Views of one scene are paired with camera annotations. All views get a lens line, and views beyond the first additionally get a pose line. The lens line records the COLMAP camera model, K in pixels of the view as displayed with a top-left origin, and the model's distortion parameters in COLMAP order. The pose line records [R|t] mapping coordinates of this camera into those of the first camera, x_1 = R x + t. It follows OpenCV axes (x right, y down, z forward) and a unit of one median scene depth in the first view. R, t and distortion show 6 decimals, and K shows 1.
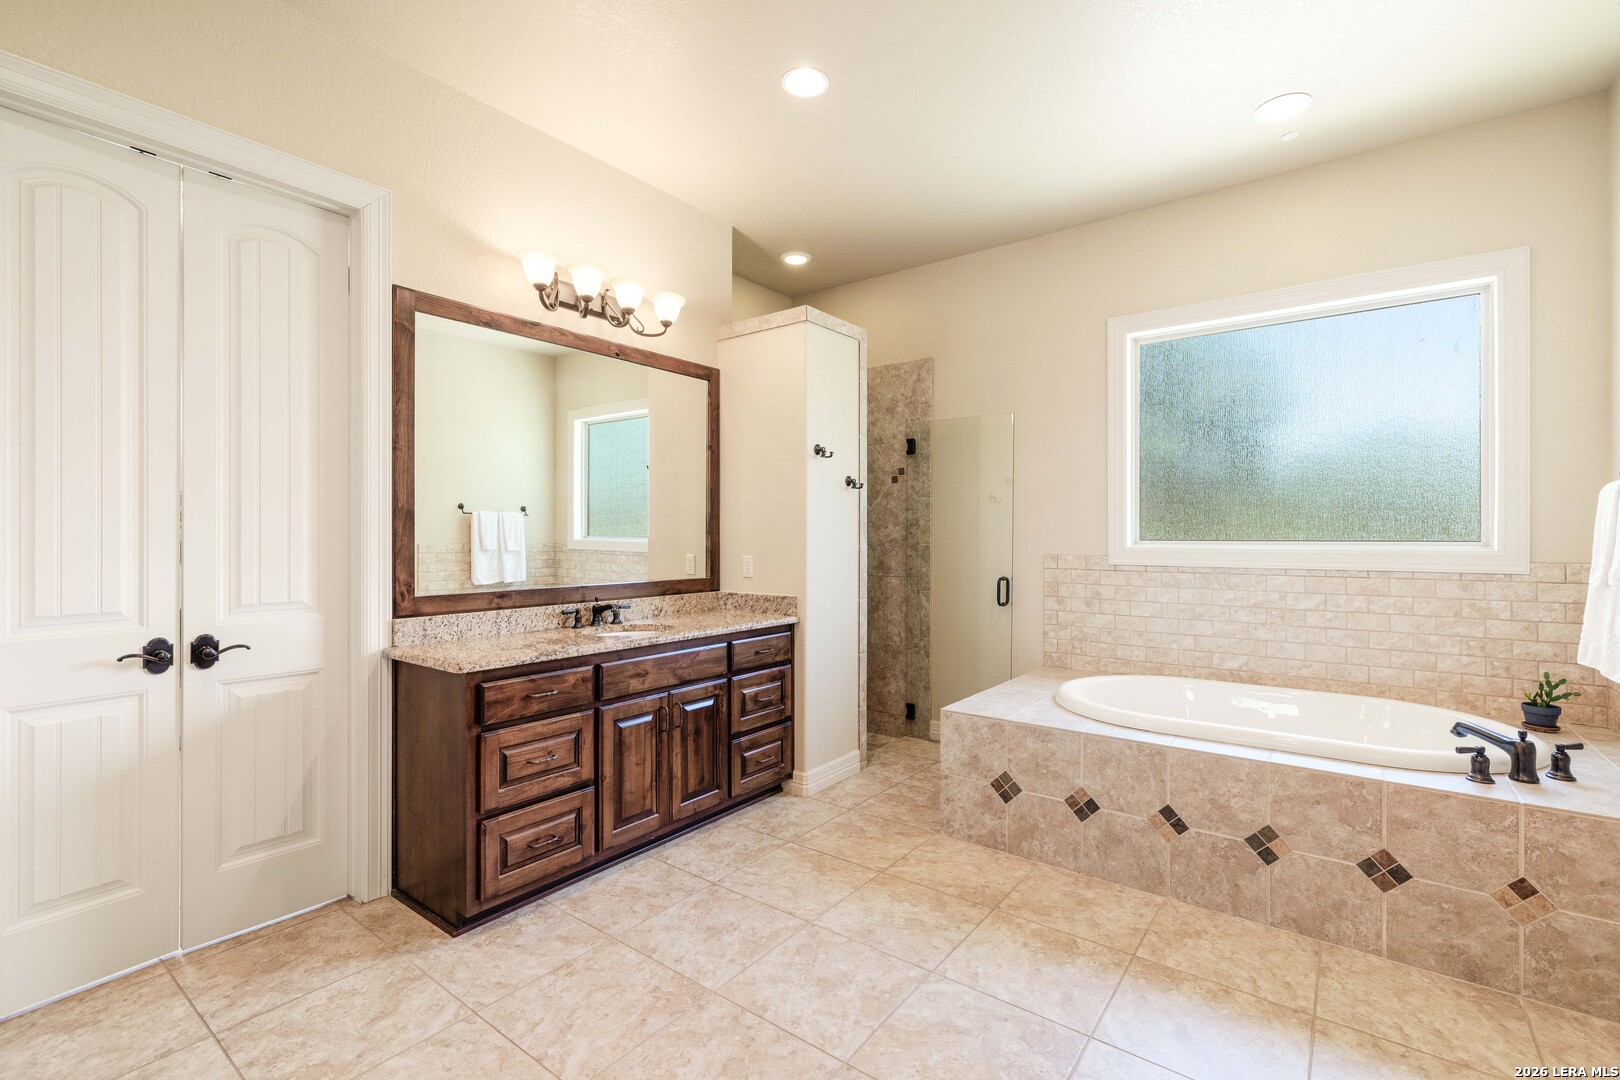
lens RADIAL K [[730.4, 0, 804.1], [0, 730.4, 535.0], [0, 0, 1]] dist [-0.000381, 0.000074]
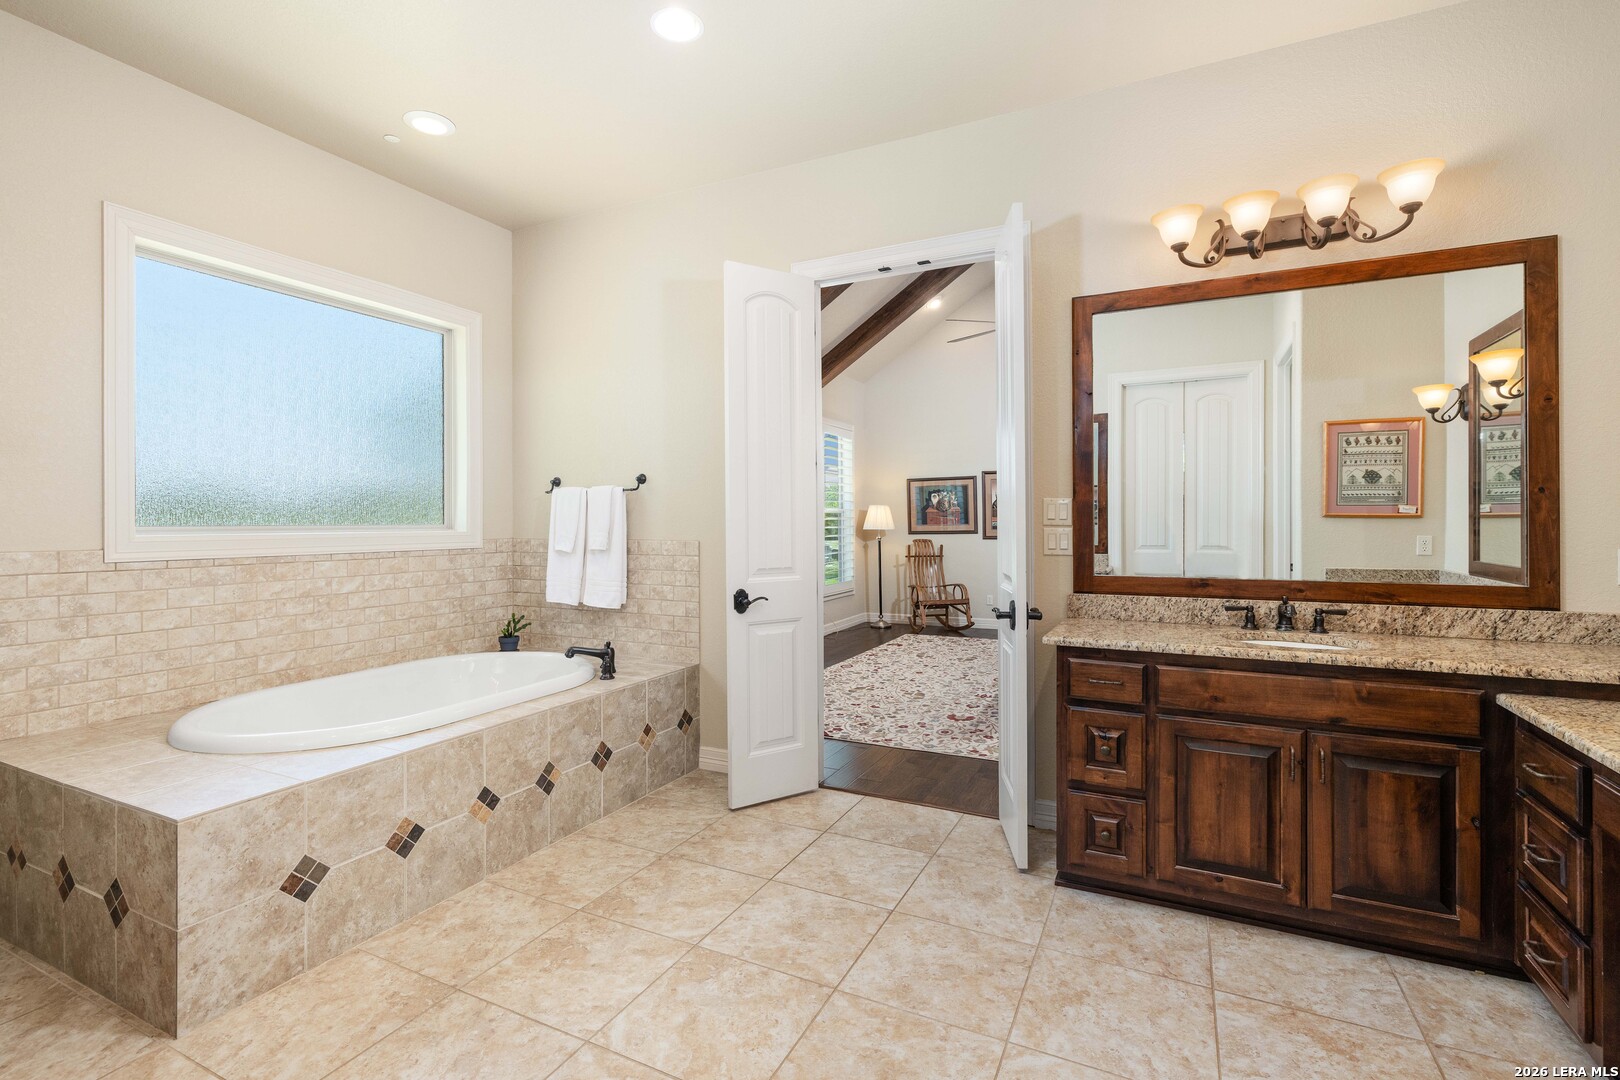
lens RADIAL K [[725.0, 0, 805.7], [0, 725.0, 522.6], [0, 0, 1]] dist [0.000867, 0.000323]
pose [[-0.189134, -0.002255, 0.981949, -0.488273], [-0.000498, 0.999997, 0.002201, 0.002126], [-0.981951, -0.000073, -0.189134, 0.648393]]
